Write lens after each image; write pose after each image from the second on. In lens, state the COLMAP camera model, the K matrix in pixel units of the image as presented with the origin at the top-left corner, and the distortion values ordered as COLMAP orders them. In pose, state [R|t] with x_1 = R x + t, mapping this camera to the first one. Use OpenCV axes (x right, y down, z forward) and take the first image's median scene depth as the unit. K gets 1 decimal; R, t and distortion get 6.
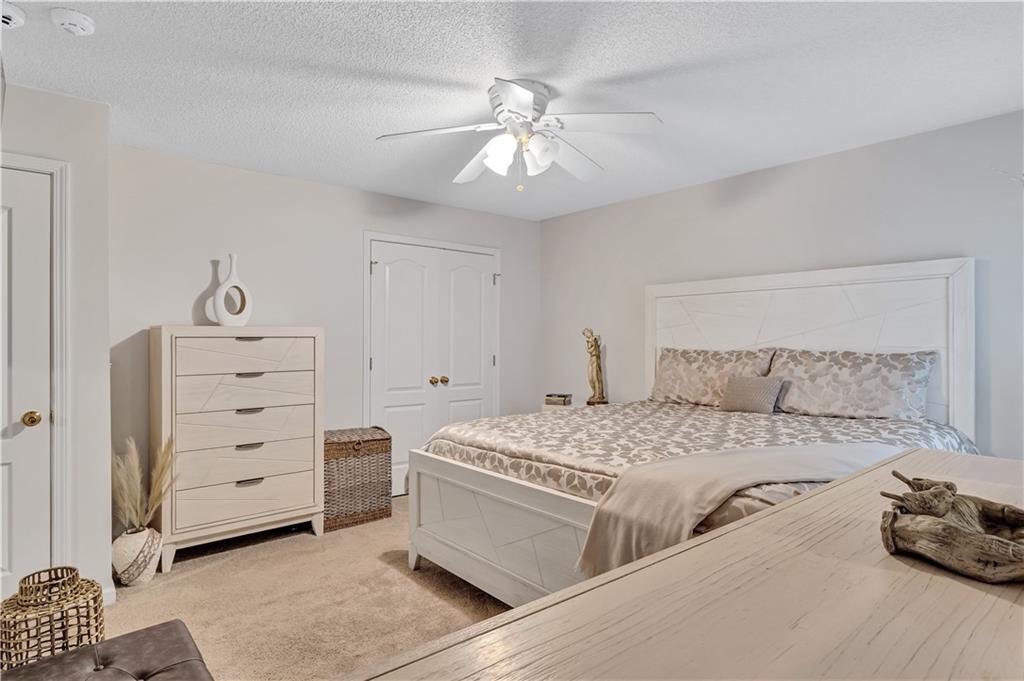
lens RADIAL K [[554.0, 0, 509.6], [0, 554.0, 338.6], [0, 0, 1]] dist [-0.019034, 0.000002]
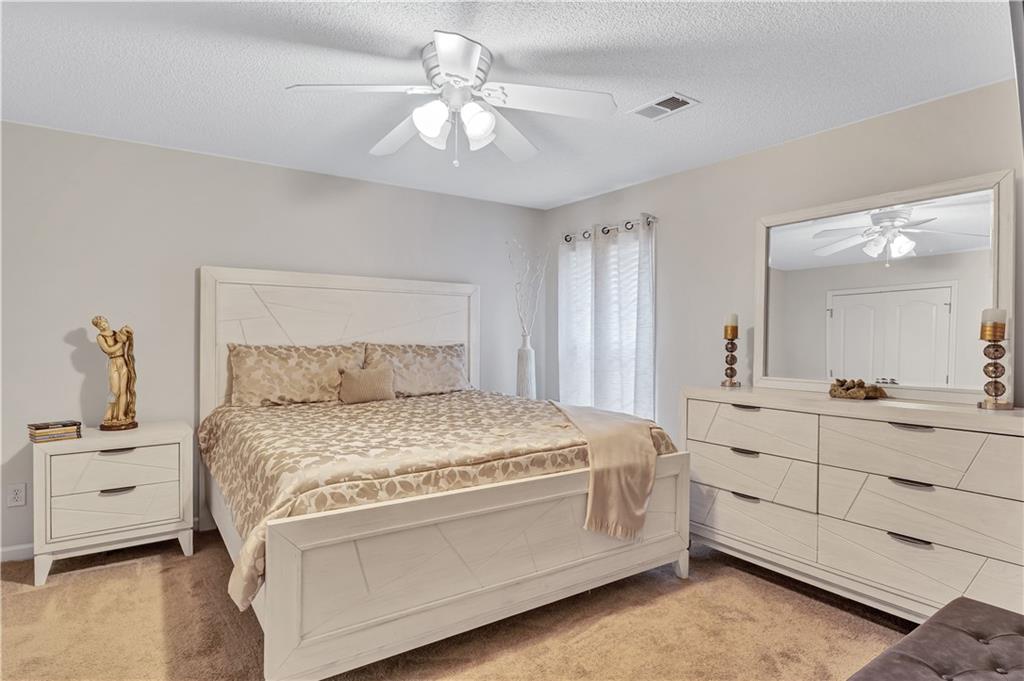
lens RADIAL K [[554.0, 0, 509.2], [0, 554.0, 343.8], [0, 0, 1]] dist [-0.019034, 0.000002]
pose [[0.112324, -0.010577, 0.993615, -0.724932], [-0.008281, 0.999899, 0.011580, 0.004071], [-0.993637, -0.009528, 0.112225, 0.687220]]
